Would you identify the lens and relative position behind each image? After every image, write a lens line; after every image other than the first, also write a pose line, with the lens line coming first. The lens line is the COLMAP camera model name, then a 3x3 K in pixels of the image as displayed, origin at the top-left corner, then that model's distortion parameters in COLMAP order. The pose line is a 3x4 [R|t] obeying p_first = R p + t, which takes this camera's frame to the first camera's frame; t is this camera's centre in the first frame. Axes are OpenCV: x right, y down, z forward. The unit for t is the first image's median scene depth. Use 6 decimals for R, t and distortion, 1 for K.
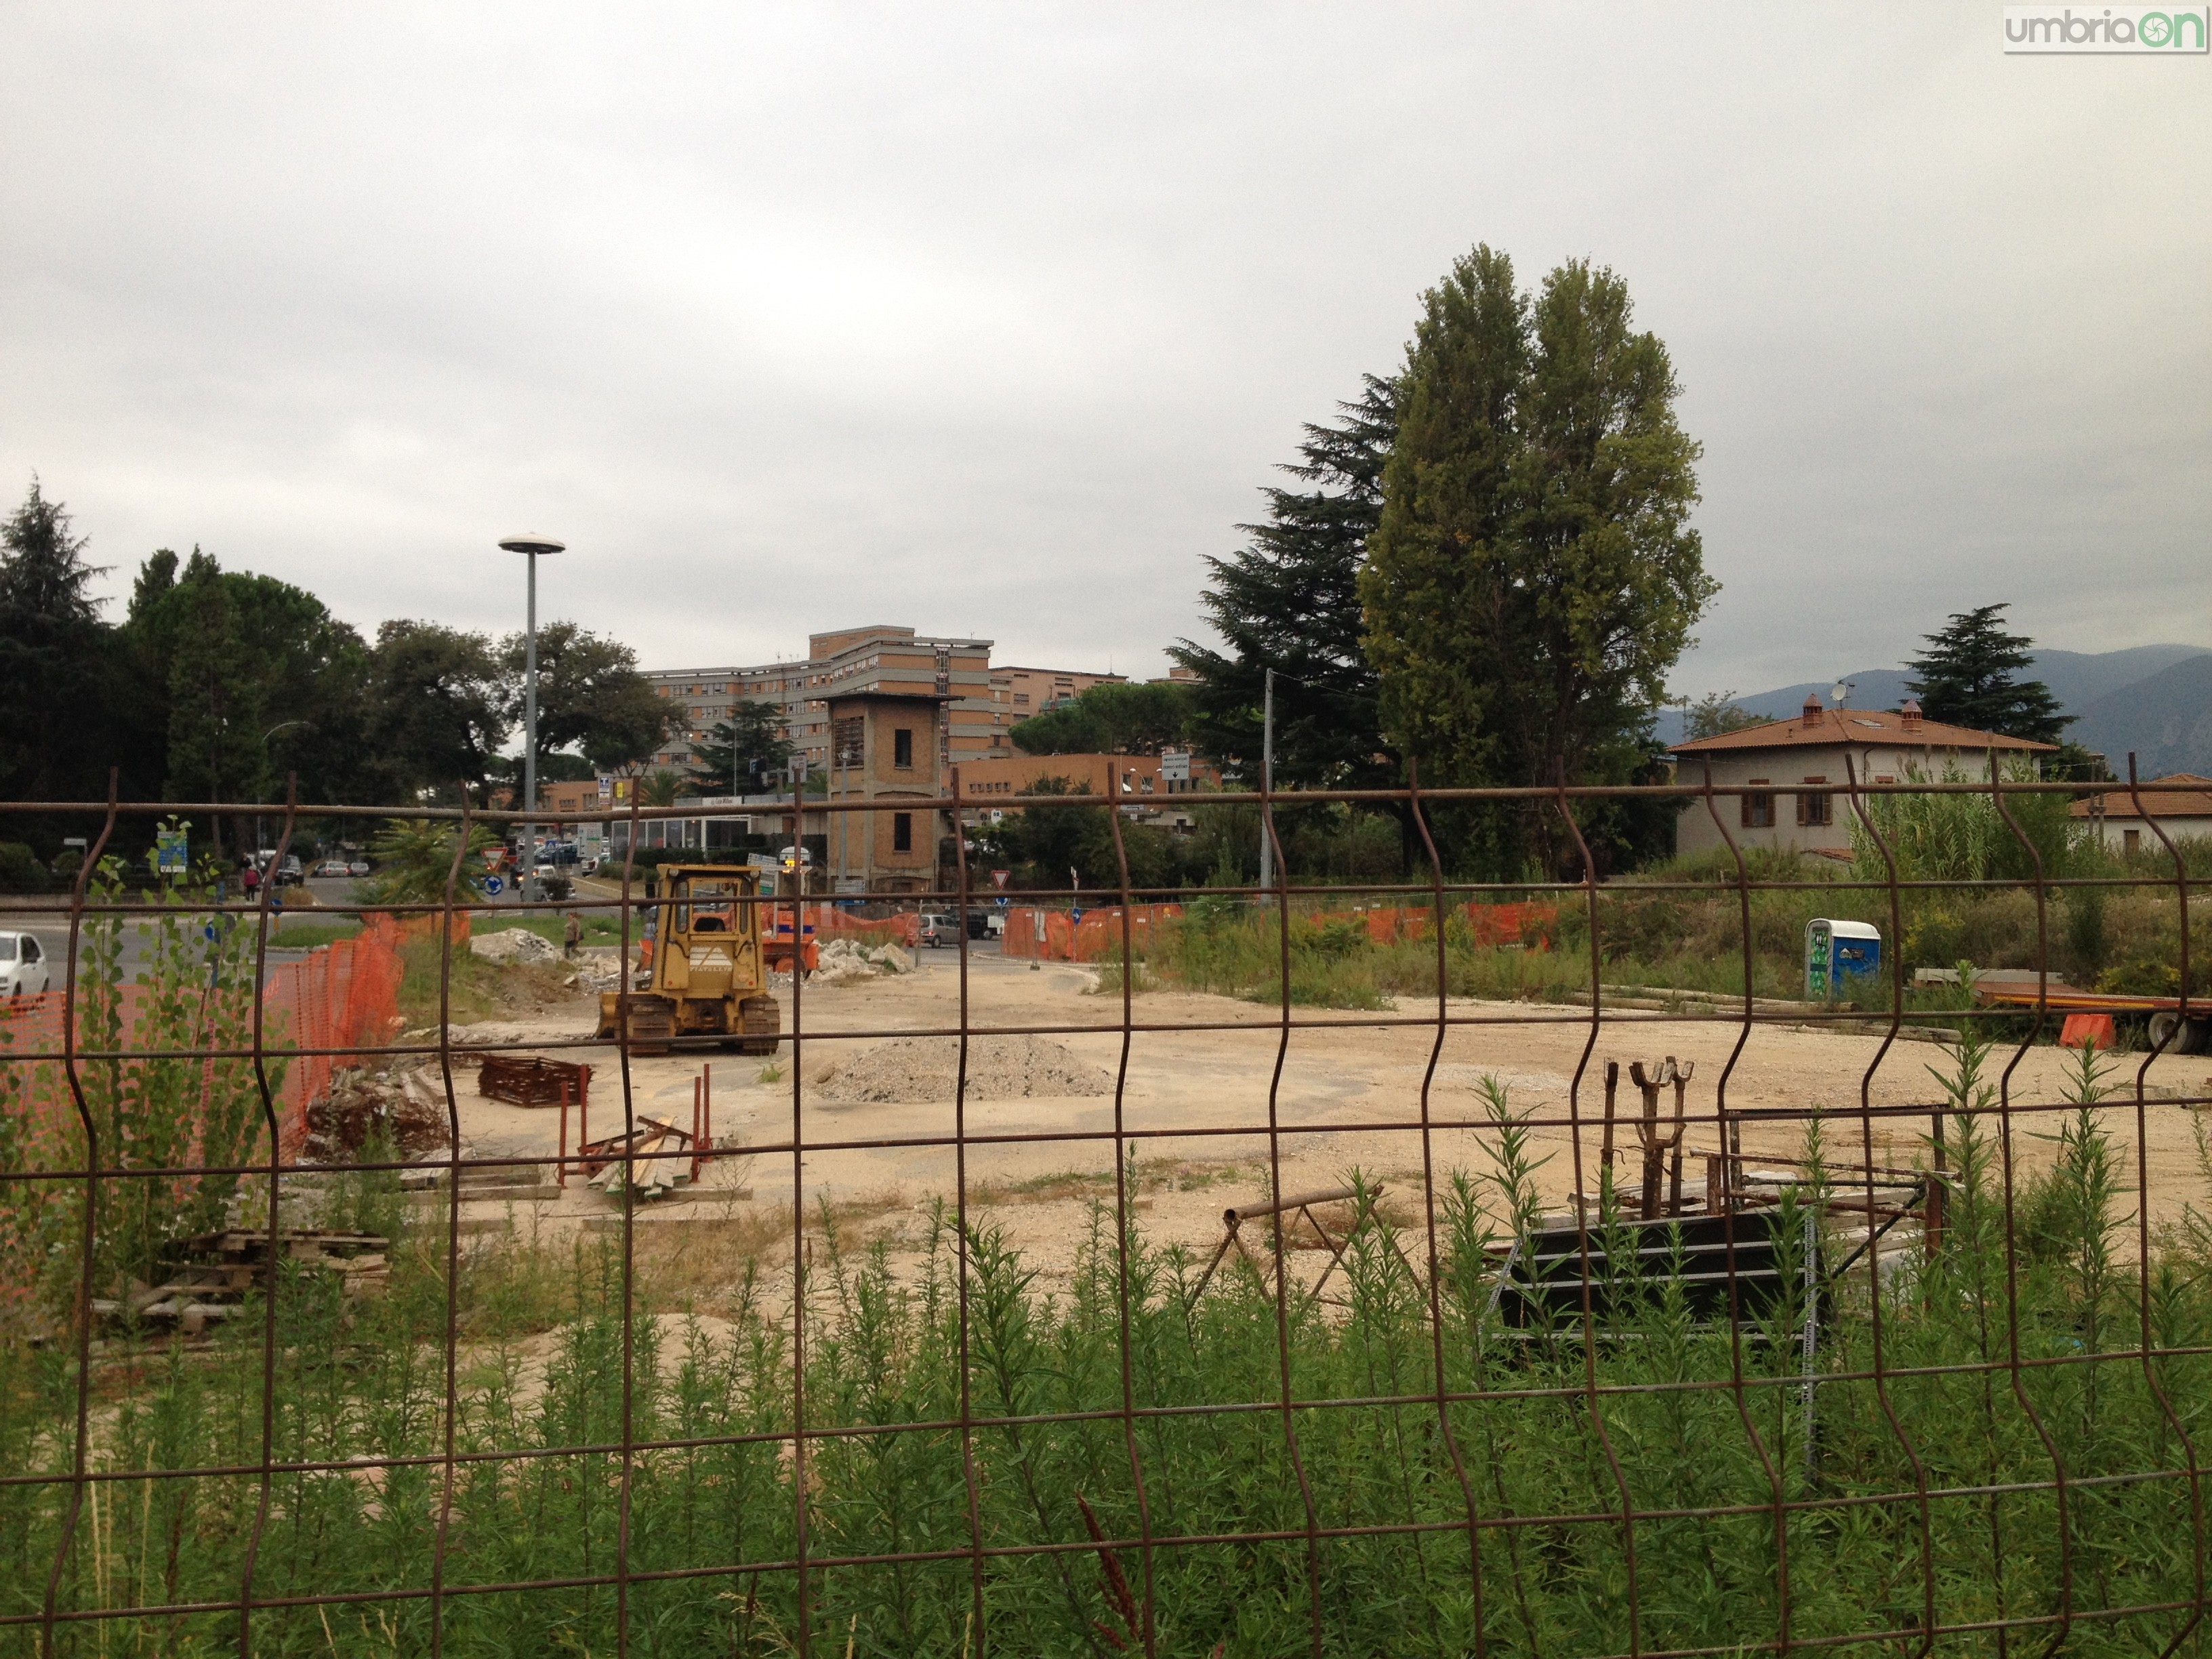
lens RADIAL K [[2051.5, 0, 1189.1], [0, 2051.5, 831.9], [0, 0, 1]] dist [0.118144, -0.181849]
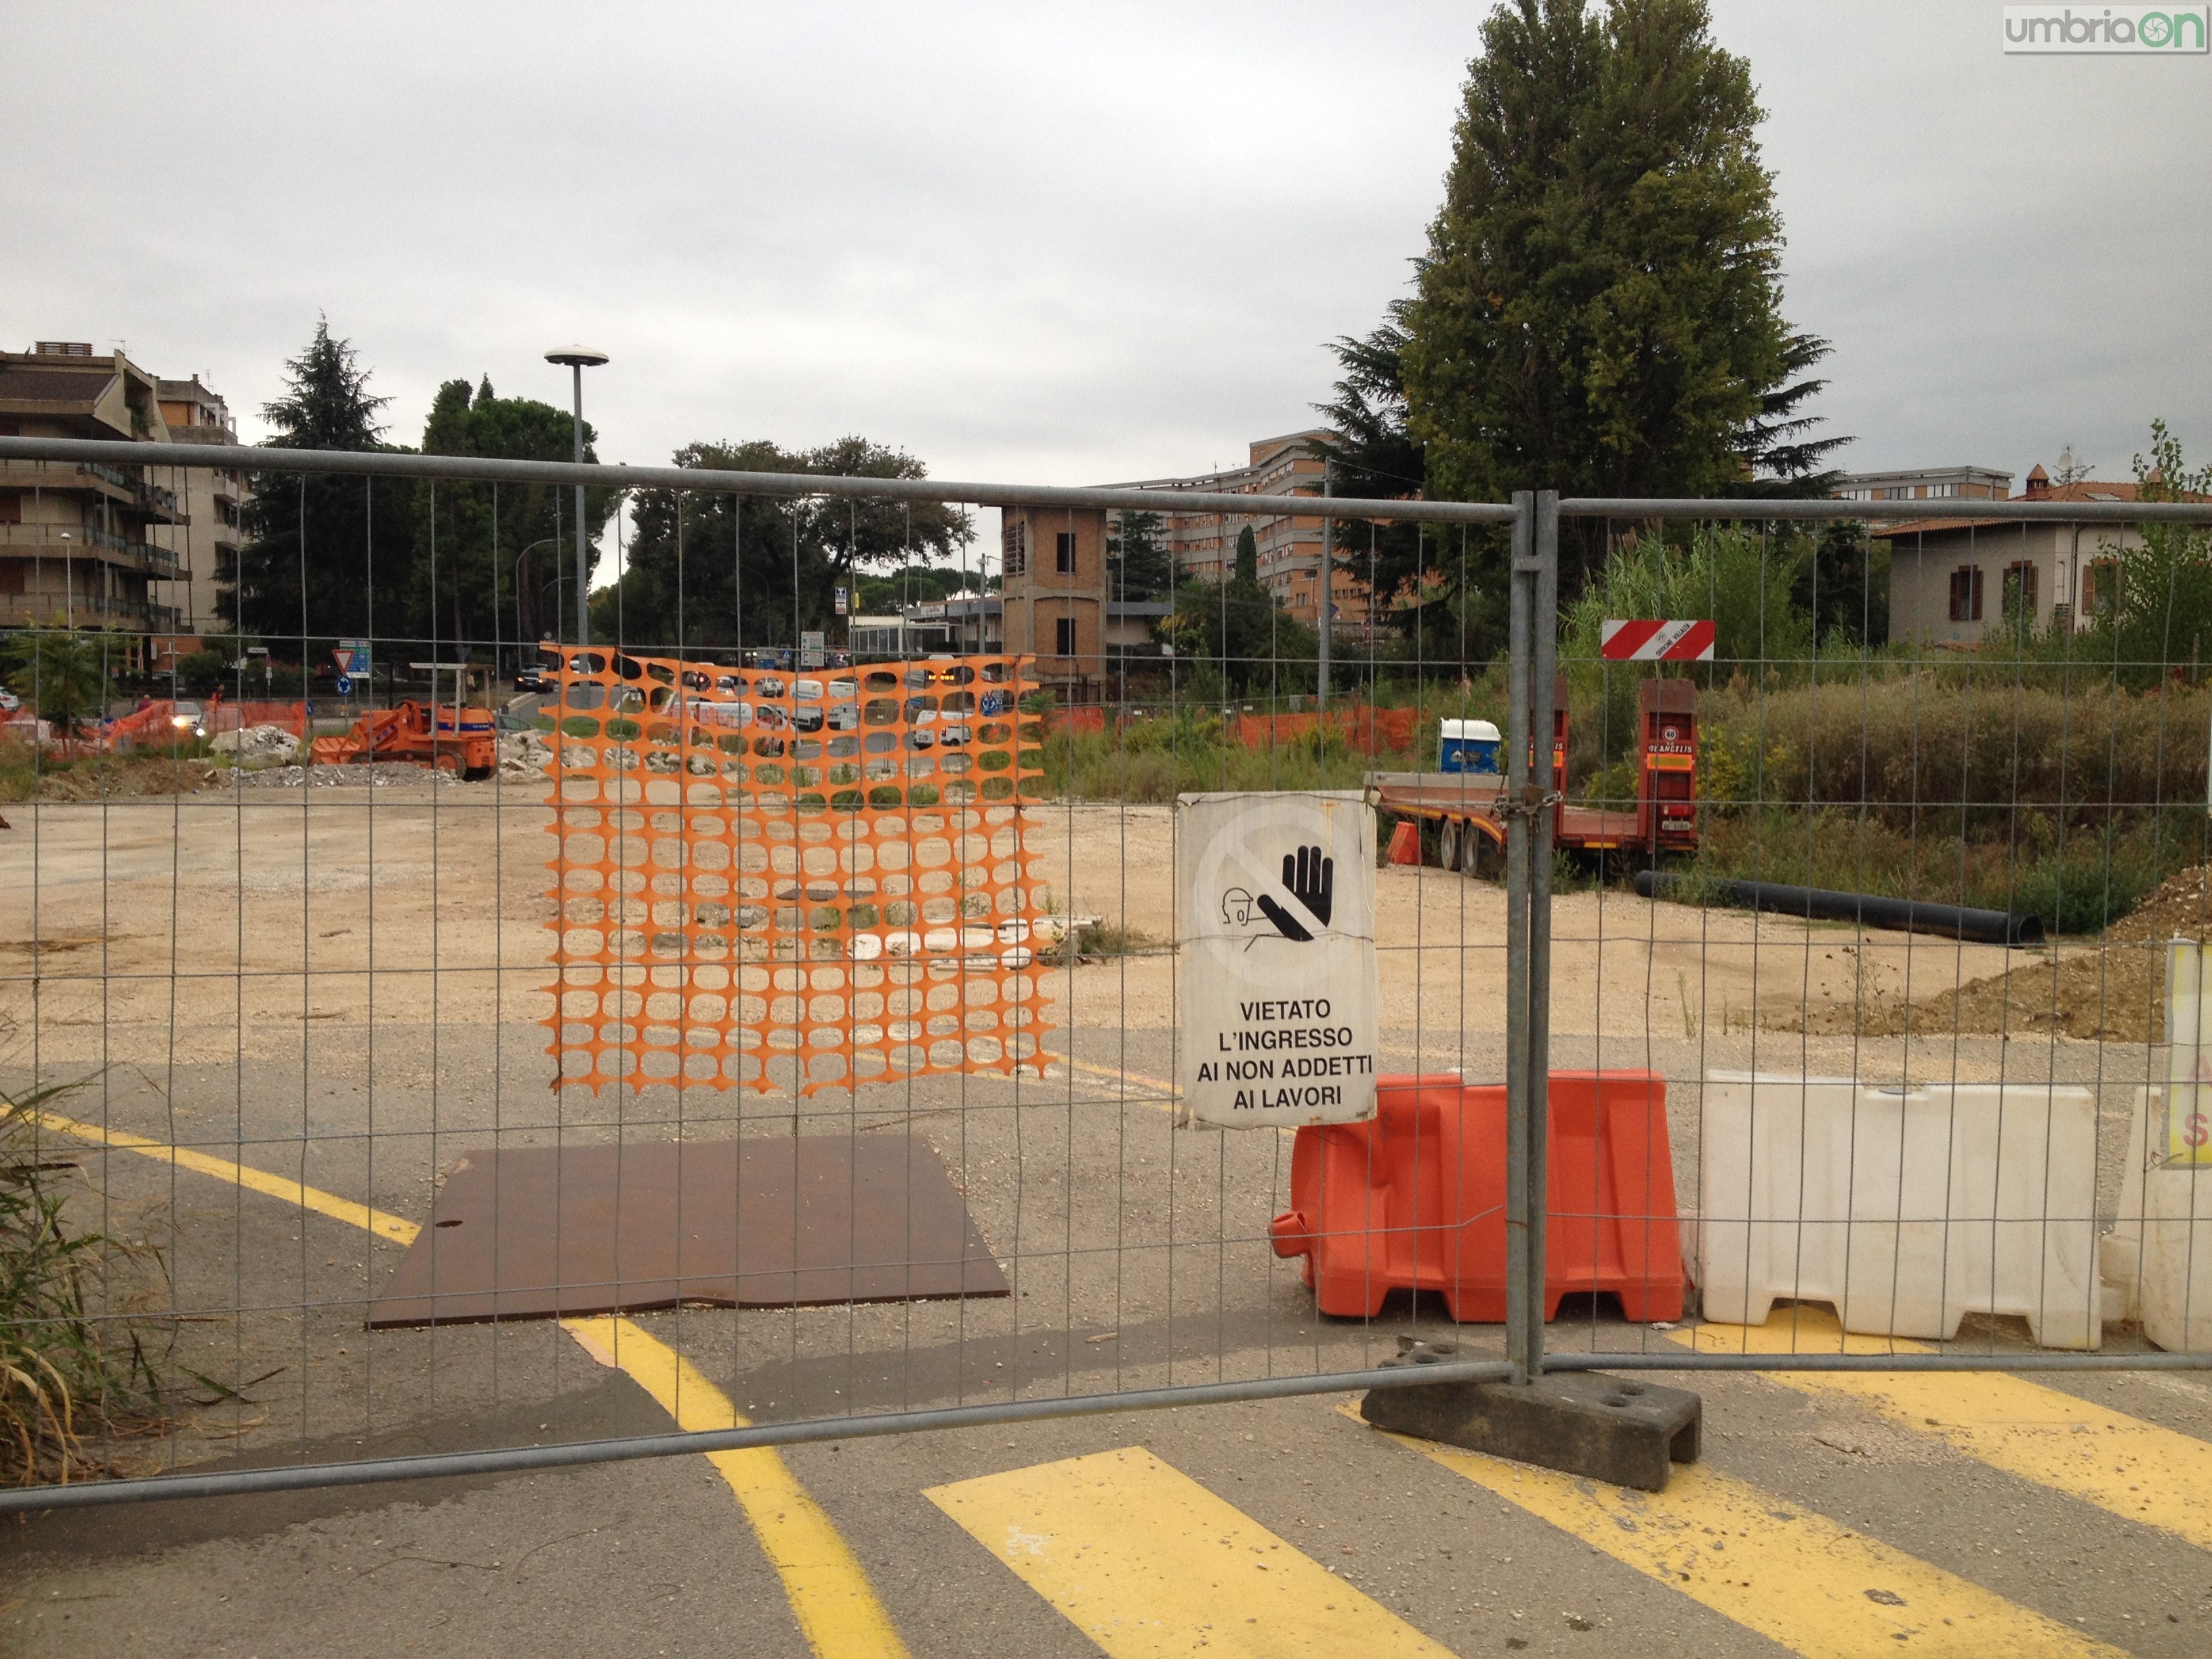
lens RADIAL K [[2062.7, 0, 1106.0], [0, 2062.7, 829.5], [0, 0, 1]] dist [0.133961, -0.267796]
pose [[0.962189, 0.015838, -0.271922, 0.144670], [0.008794, 0.995982, 0.089126, 0.003289], [0.272240, -0.088147, 0.958183, 0.038259]]
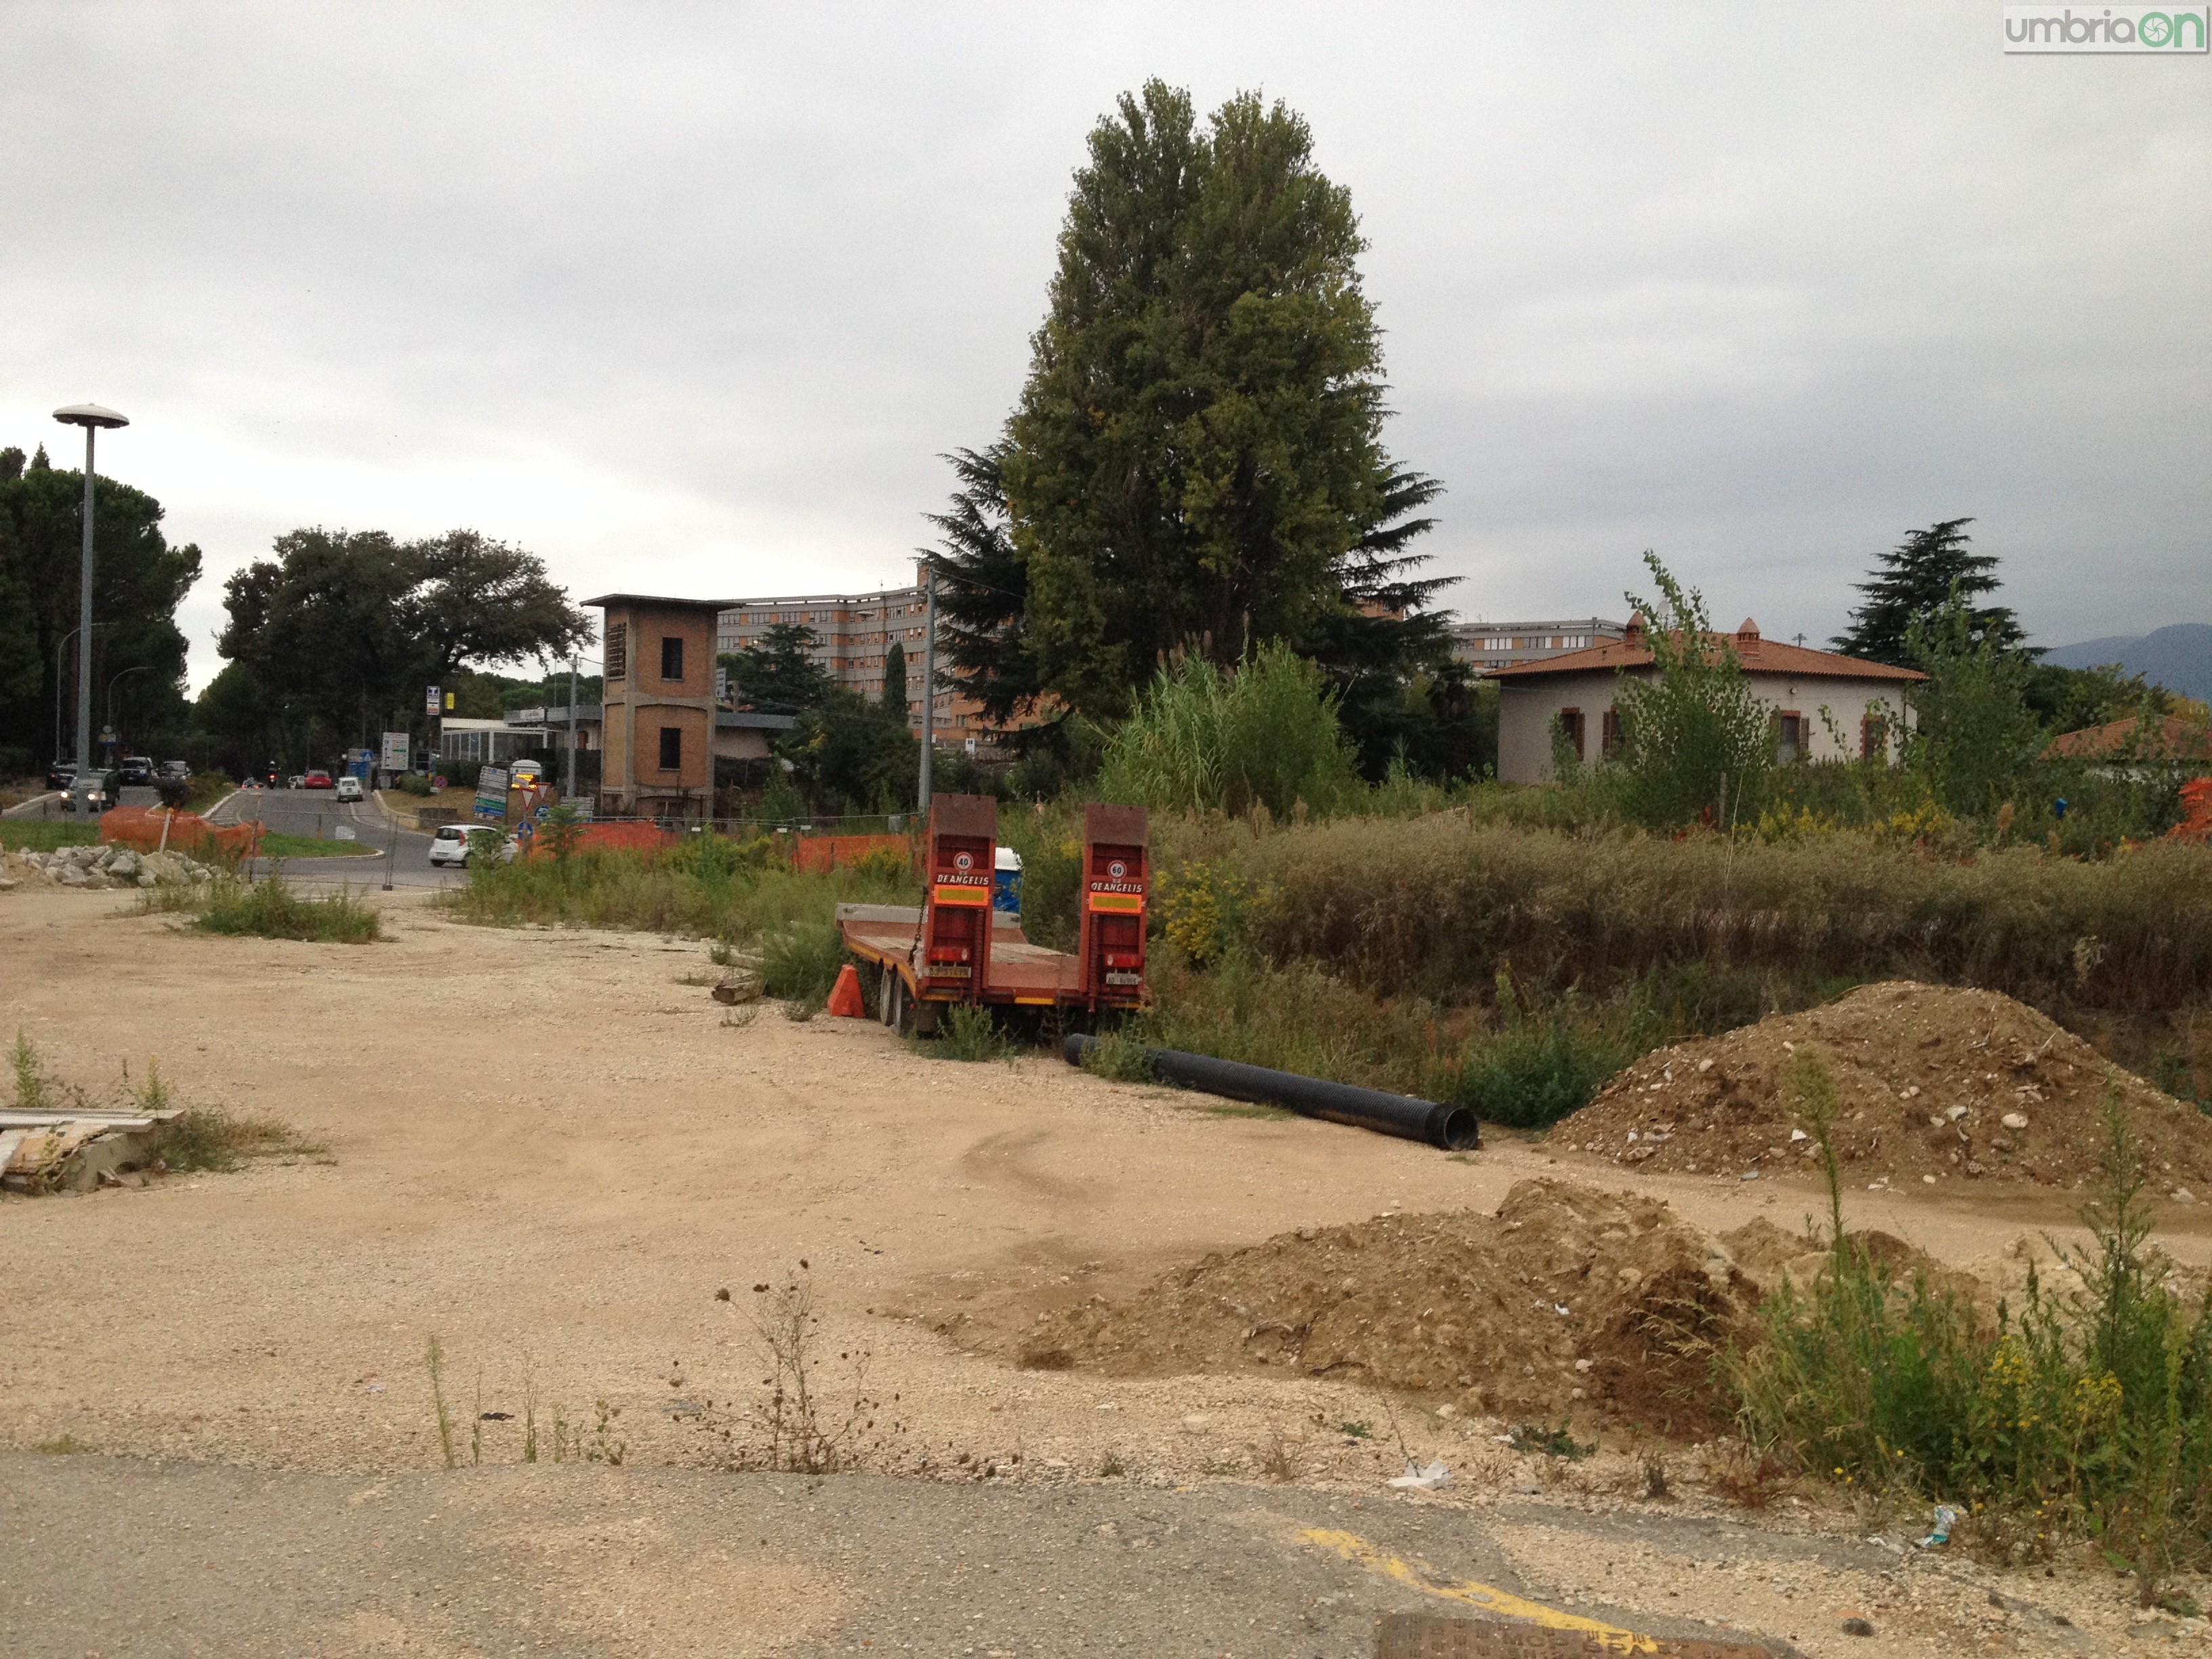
lens RADIAL K [[2086.7, 0, 1106.0], [0, 2086.7, 829.5], [0, 0, 1]] dist [0.139988, -0.292959]
pose [[0.992819, 0.025715, -0.116830, 0.159975], [-0.022417, 0.999315, 0.029450, 0.004139], [0.117507, -0.026620, 0.992715, 0.074438]]
